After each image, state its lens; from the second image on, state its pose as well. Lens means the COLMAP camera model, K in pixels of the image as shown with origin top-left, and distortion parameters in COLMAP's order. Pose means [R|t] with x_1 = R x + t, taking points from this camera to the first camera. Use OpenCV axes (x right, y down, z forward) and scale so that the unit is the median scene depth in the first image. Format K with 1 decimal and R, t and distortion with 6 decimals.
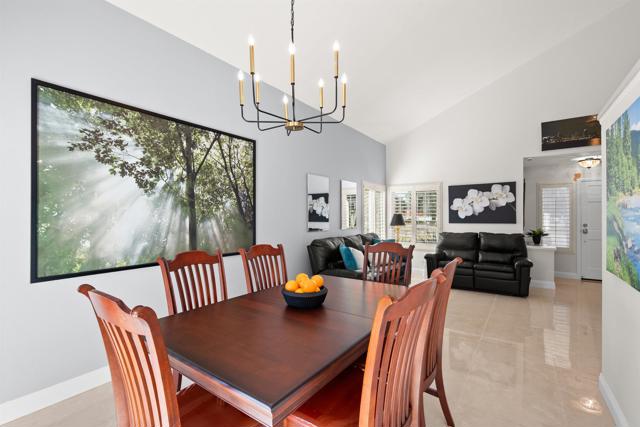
lens RADIAL K [[287.9, 0, 319.2], [0, 287.9, 216.1], [0, 0, 1]] dist [-0.001340, -0.000260]
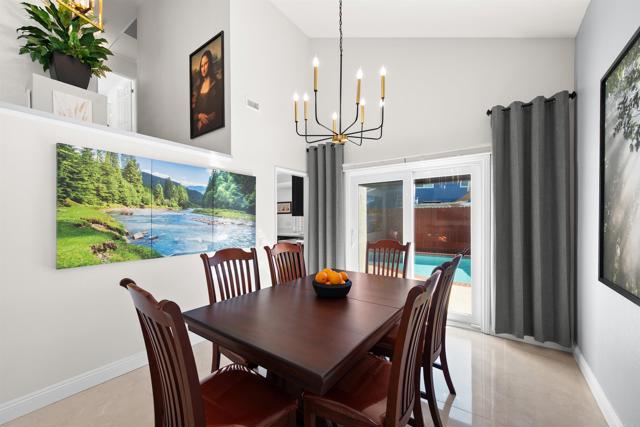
lens RADIAL K [[255.9, 0, 316.4], [0, 255.9, 218.7], [0, 0, 1]] dist [0.000638, -0.000484]
pose [[-0.999943, 0.008525, 0.006475, 0.002504], [0.008502, 0.999957, -0.003577, 0.003914], [-0.006505, -0.003522, -0.999973, 1.125877]]
